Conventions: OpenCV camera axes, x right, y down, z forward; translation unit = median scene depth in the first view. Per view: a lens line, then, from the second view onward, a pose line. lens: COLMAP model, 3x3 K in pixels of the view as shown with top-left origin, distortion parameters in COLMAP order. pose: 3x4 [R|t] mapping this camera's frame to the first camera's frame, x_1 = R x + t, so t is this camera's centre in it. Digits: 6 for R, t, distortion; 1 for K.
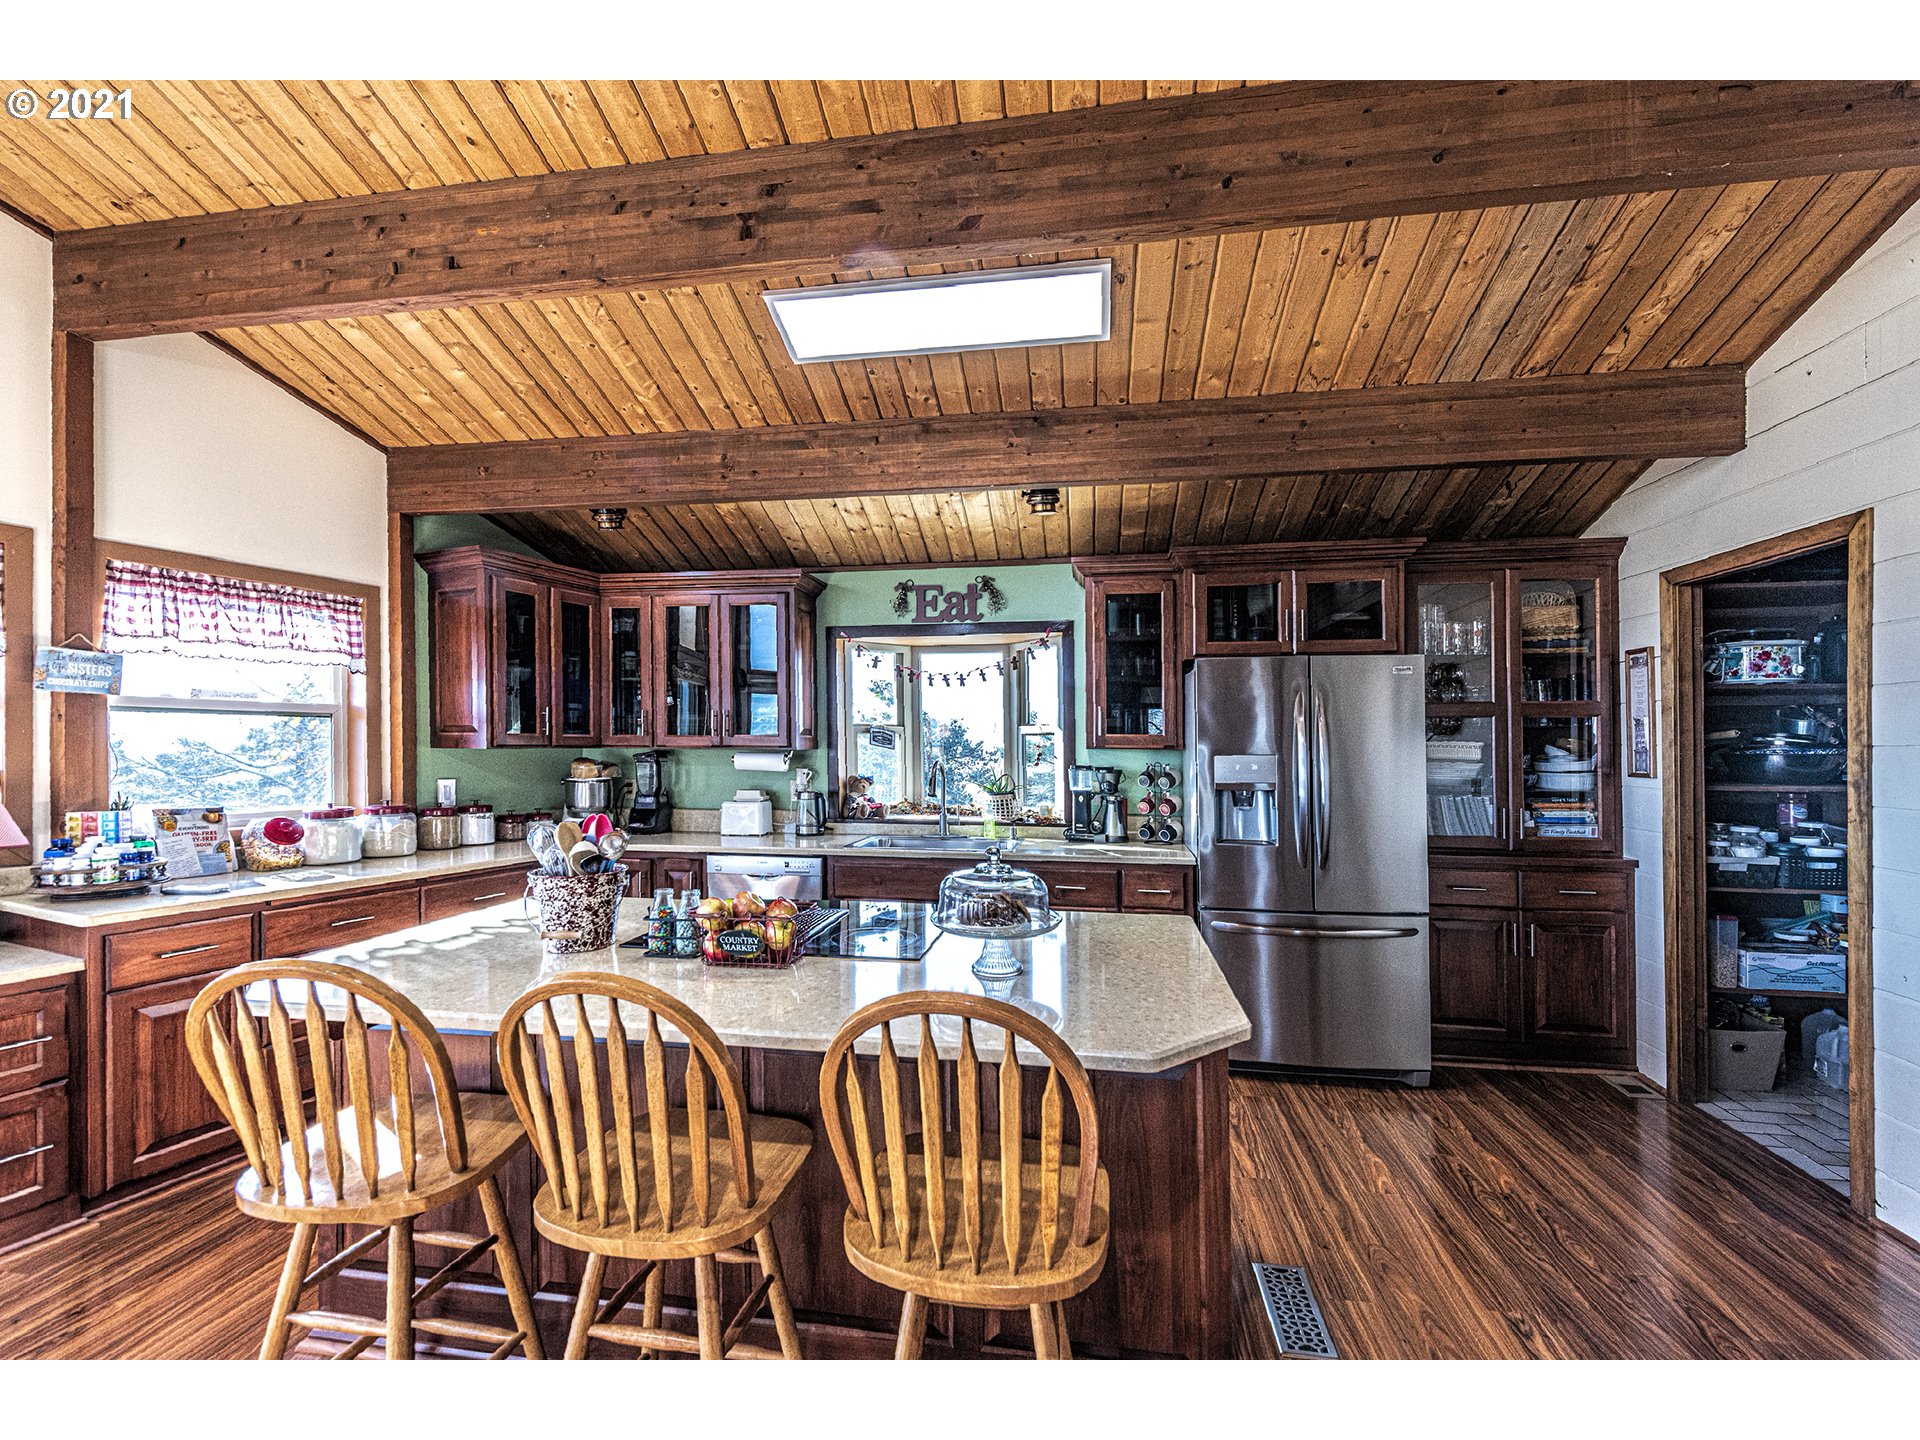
lens RADIAL K [[790.7, 0, 961.7], [0, 790.7, 729.2], [0, 0, 1]] dist [0.001093, -0.000725]
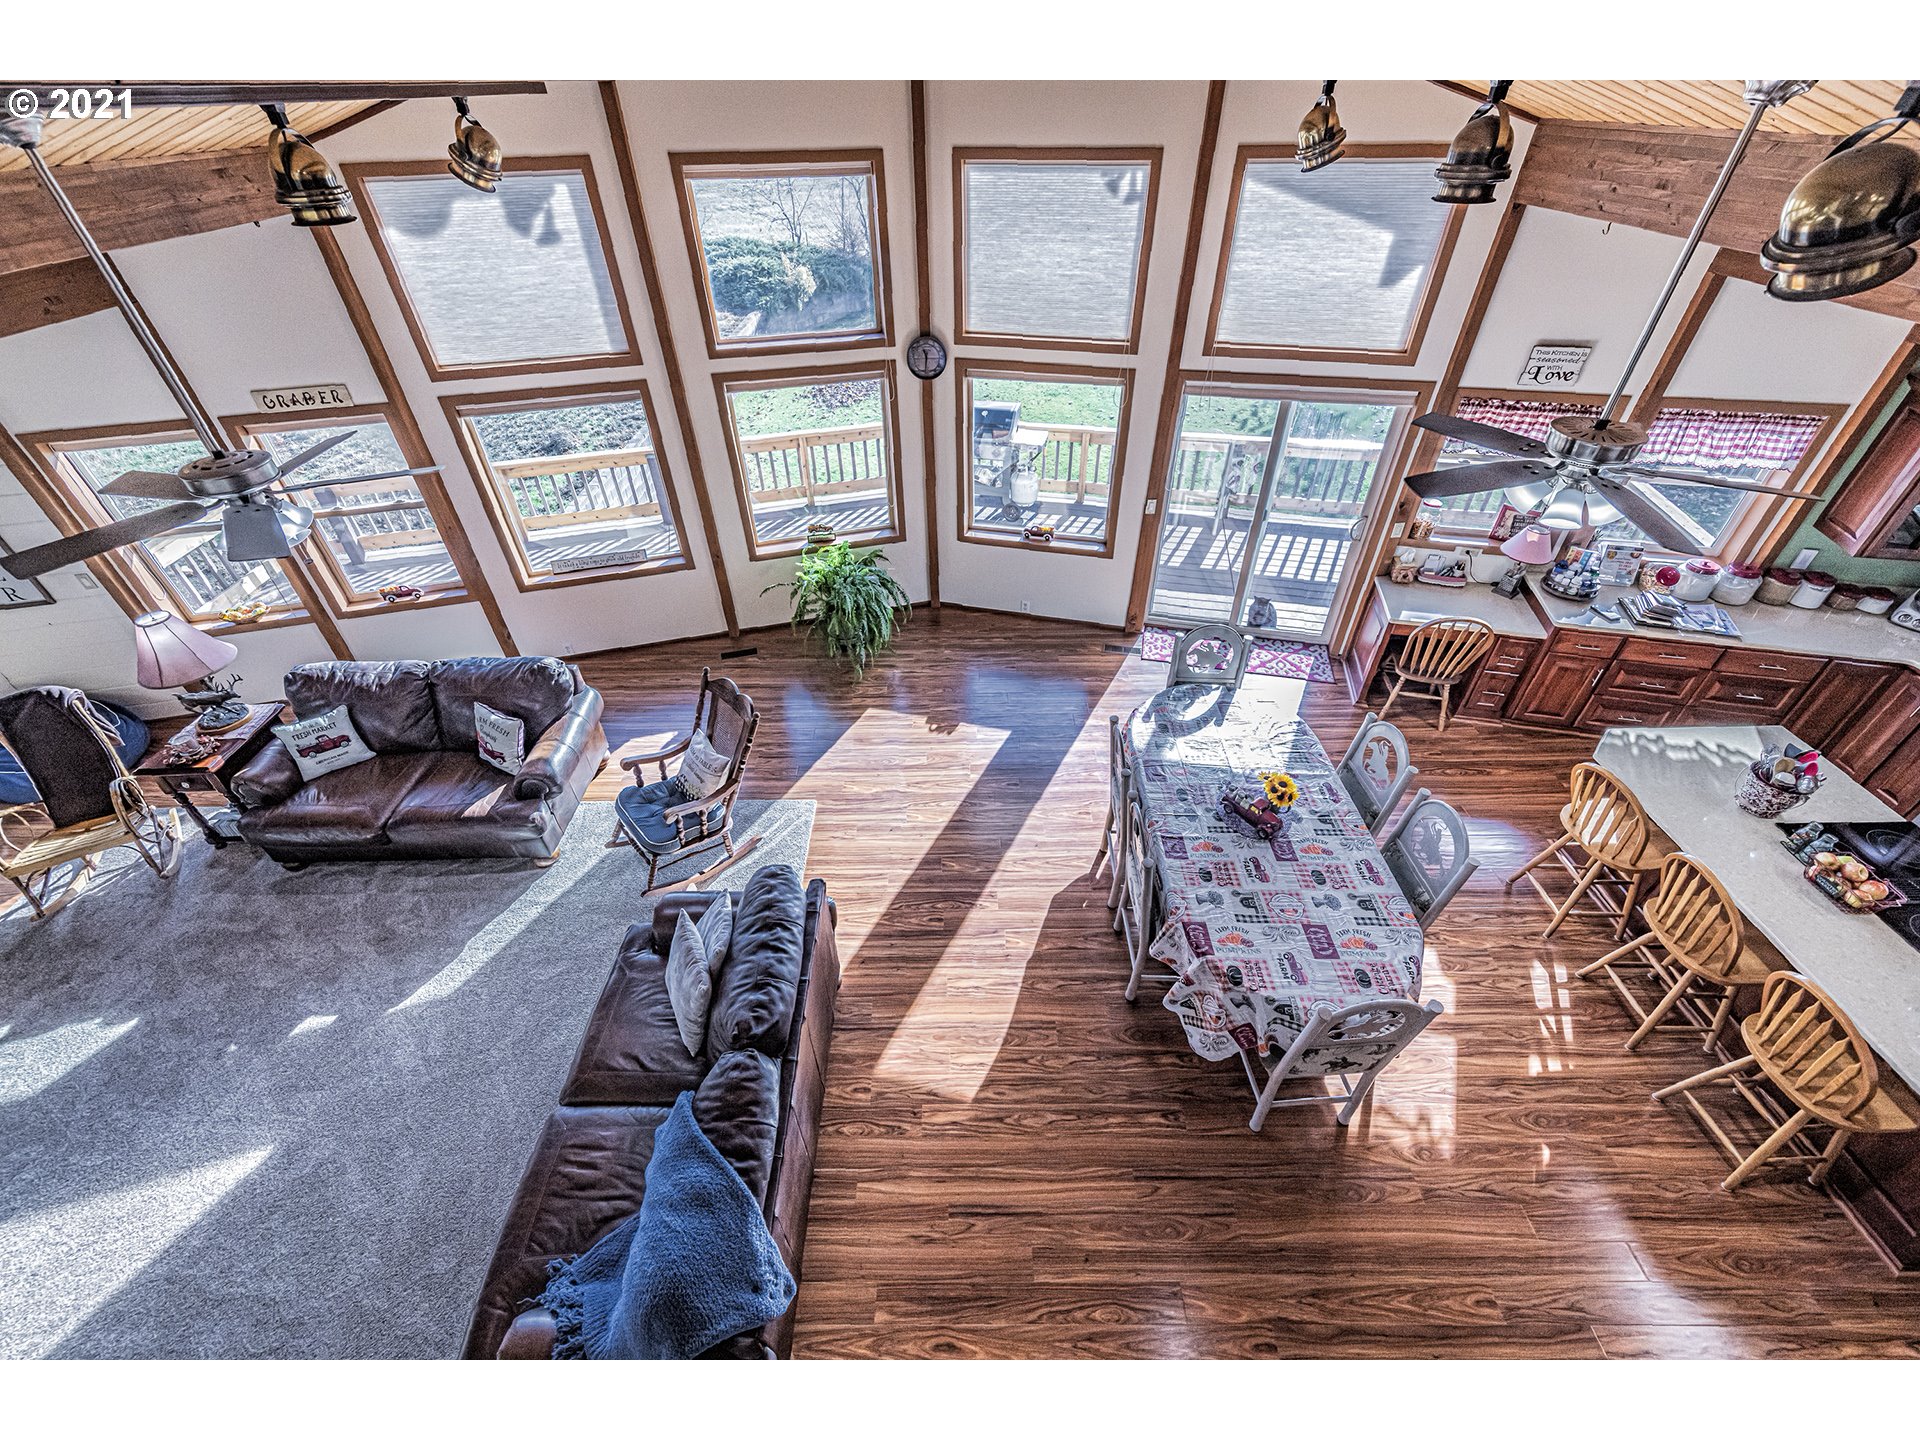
lens RADIAL K [[790.7, 0, 961.7], [0, 790.7, 729.2], [0, 0, 1]] dist [0.001093, -0.000725]
pose [[0.176373, 0.622099, -0.762814, 0.260744], [0.016653, 0.772966, 0.634228, -0.574465], [0.984183, -0.124564, 0.125970, -0.553511]]
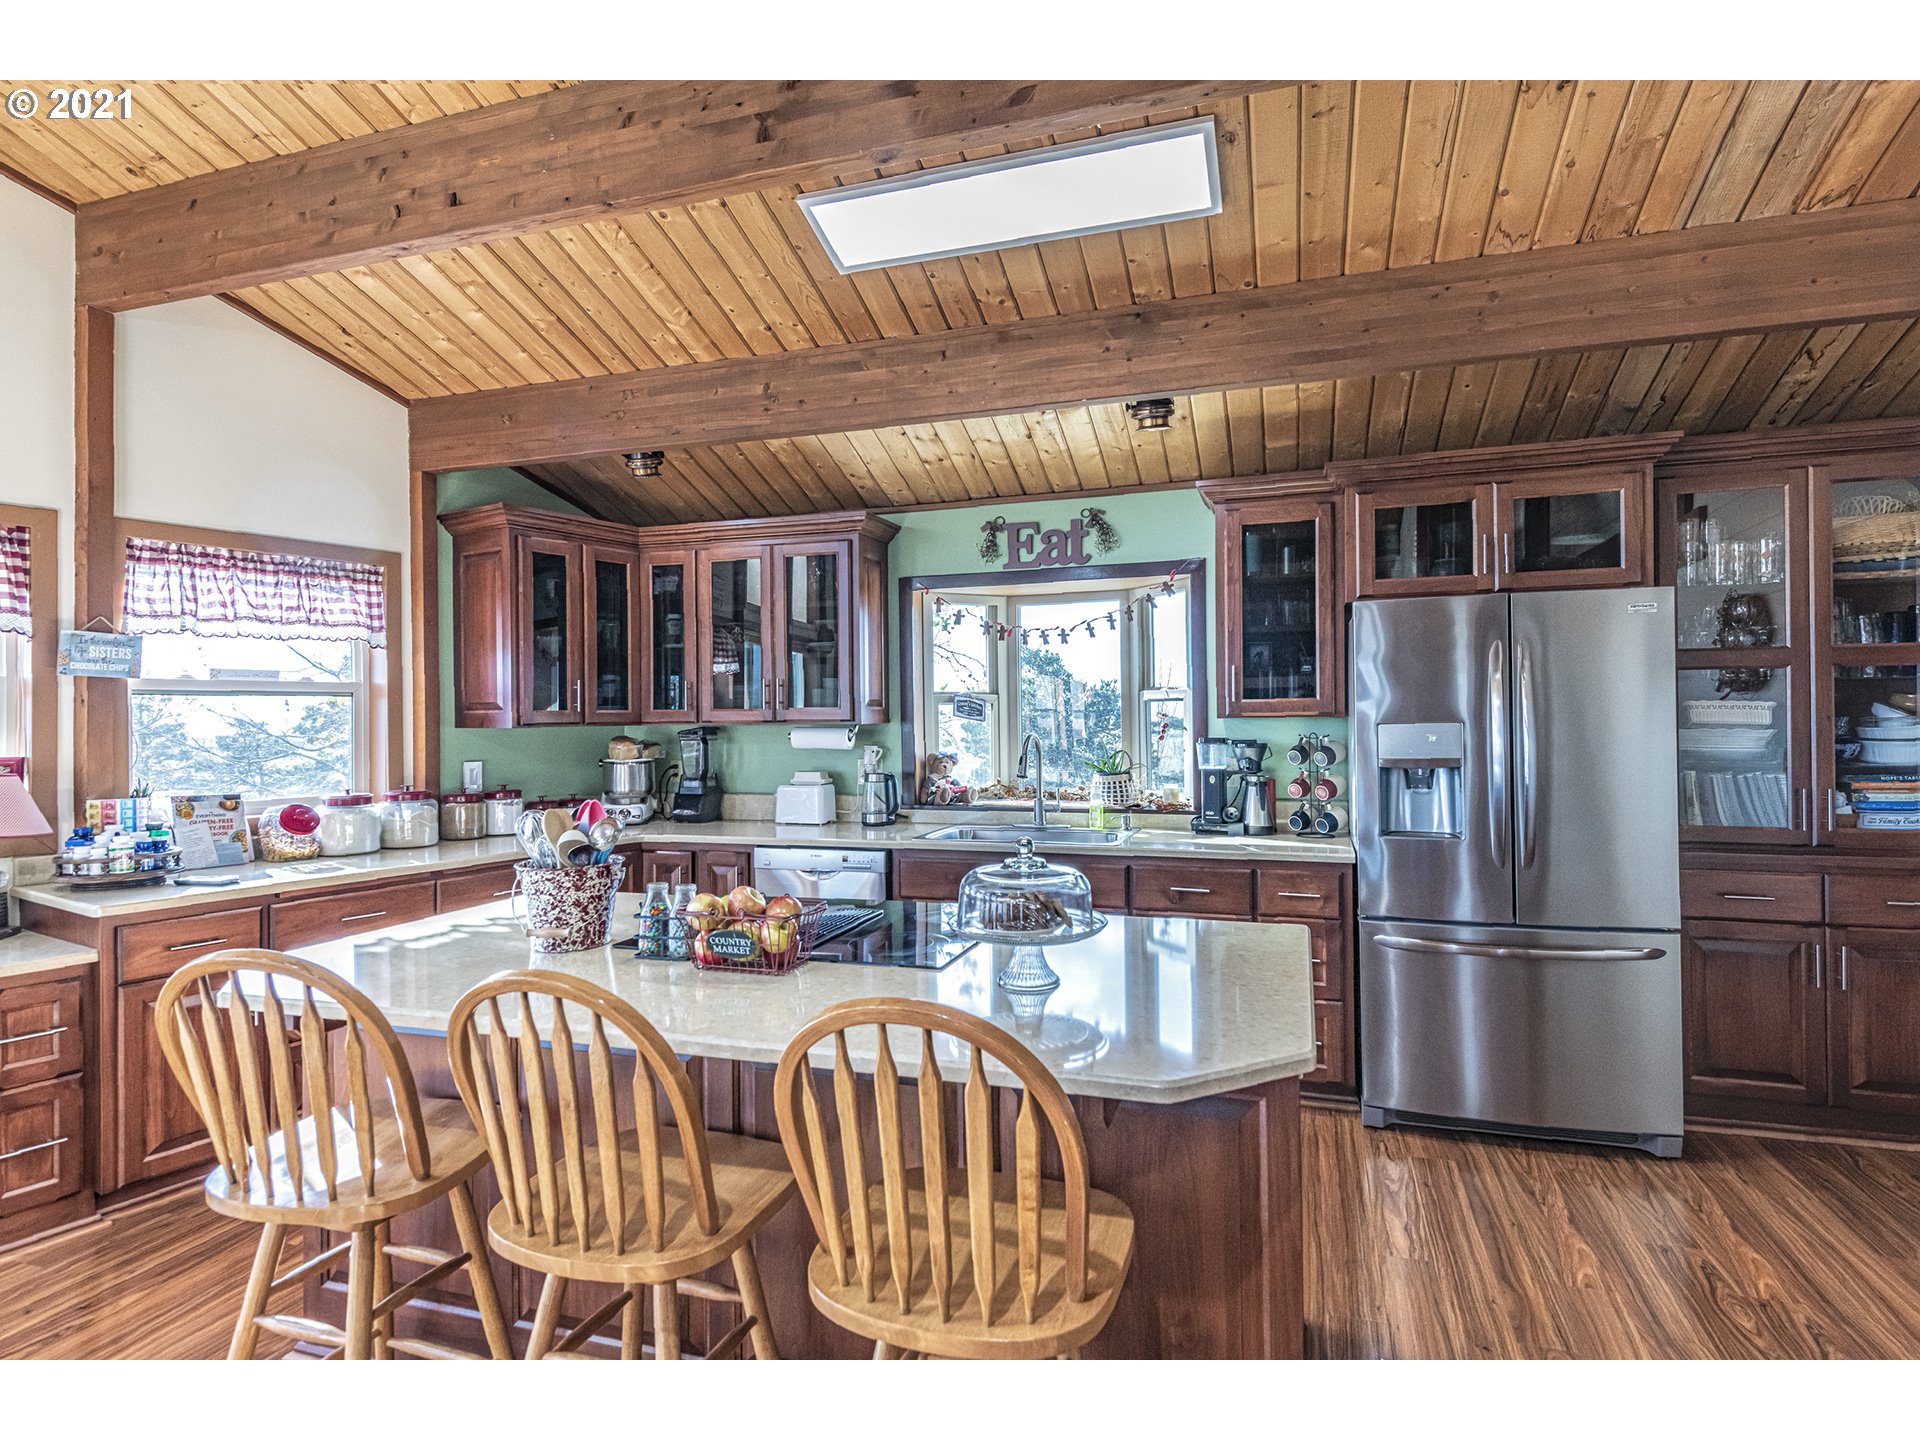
lens RADIAL K [[970.1, 0, 969.0], [0, 970.1, 689.9], [0, 0, 1]] dist [0.000683, 0.000186]
pose [[0.990181, -0.018517, -0.138556, 0.071639], [0.017729, 0.999819, -0.006914, -0.001843], [0.138659, 0.004389, 0.990330, -0.022616]]
